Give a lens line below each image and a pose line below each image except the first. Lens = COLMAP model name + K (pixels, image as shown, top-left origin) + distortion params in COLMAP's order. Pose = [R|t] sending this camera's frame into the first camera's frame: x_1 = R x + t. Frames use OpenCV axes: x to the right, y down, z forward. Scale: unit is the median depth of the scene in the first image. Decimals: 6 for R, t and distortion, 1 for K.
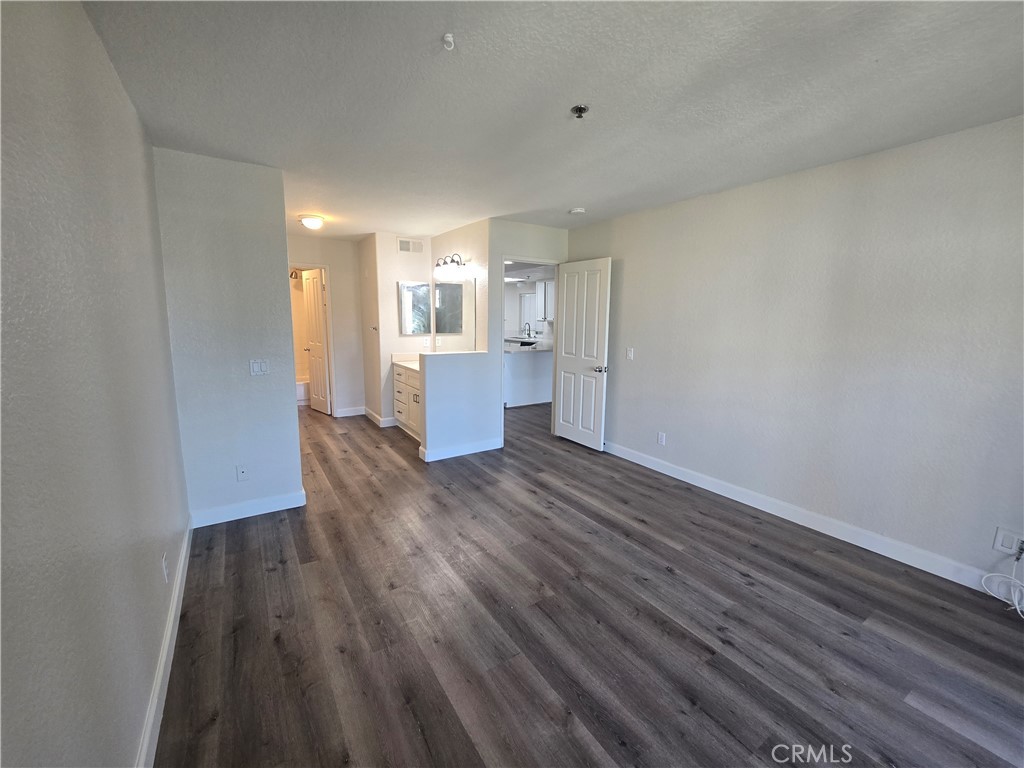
lens RADIAL K [[420.0, 0, 513.6], [0, 420.0, 375.8], [0, 0, 1]] dist [-0.000970, -0.000336]
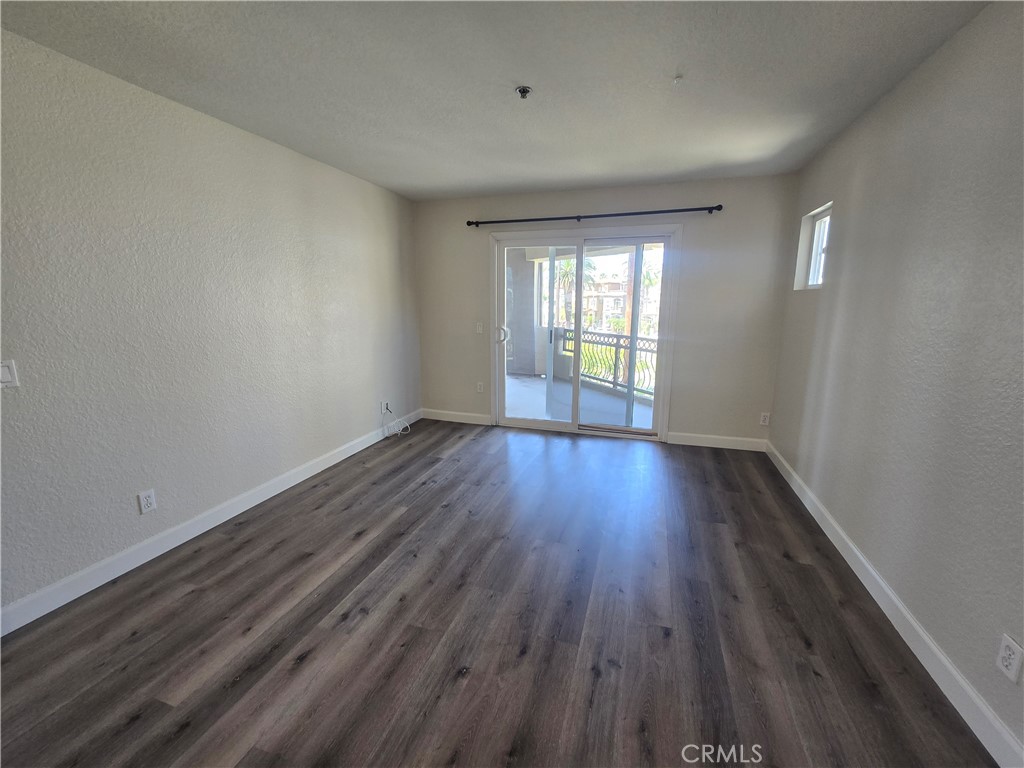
lens RADIAL K [[420.0, 0, 513.6], [0, 420.0, 375.8], [0, 0, 1]] dist [-0.000970, -0.000336]
pose [[-0.624155, -0.151808, 0.766411, -0.474001], [0.104066, 0.956048, 0.274120, -0.152064], [-0.774339, 0.250851, -0.580924, 1.152484]]
